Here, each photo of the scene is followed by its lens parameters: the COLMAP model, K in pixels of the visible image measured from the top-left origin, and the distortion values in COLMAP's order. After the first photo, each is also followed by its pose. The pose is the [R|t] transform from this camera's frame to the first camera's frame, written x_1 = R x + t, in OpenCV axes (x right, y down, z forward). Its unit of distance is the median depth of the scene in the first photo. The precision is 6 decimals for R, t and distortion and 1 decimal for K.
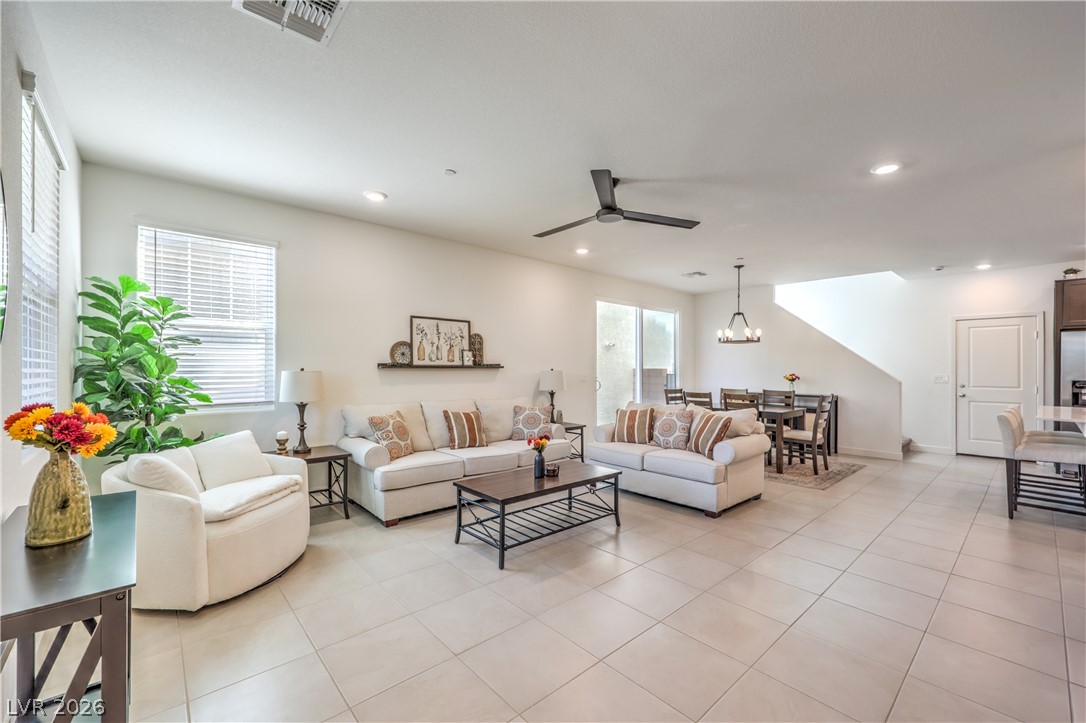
lens RADIAL K [[442.0, 0, 547.2], [0, 442.0, 364.5], [0, 0, 1]] dist [-0.000839, 0.000135]
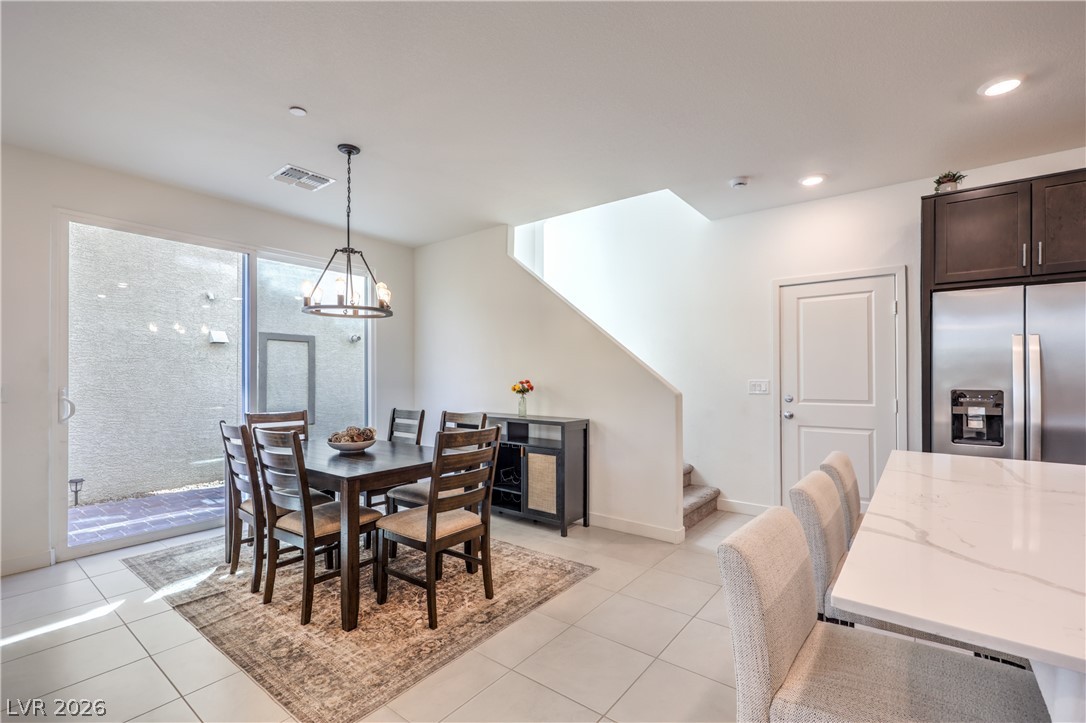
lens RADIAL K [[475.7, 0, 548.2], [0, 475.7, 370.8], [0, 0, 1]] dist [-0.001036, 0.000065]
pose [[0.982913, -0.003875, 0.184028, 0.548115], [0.004456, 0.999986, -0.002745, 0.012216], [-0.184015, 0.003518, 0.982917, 0.474880]]
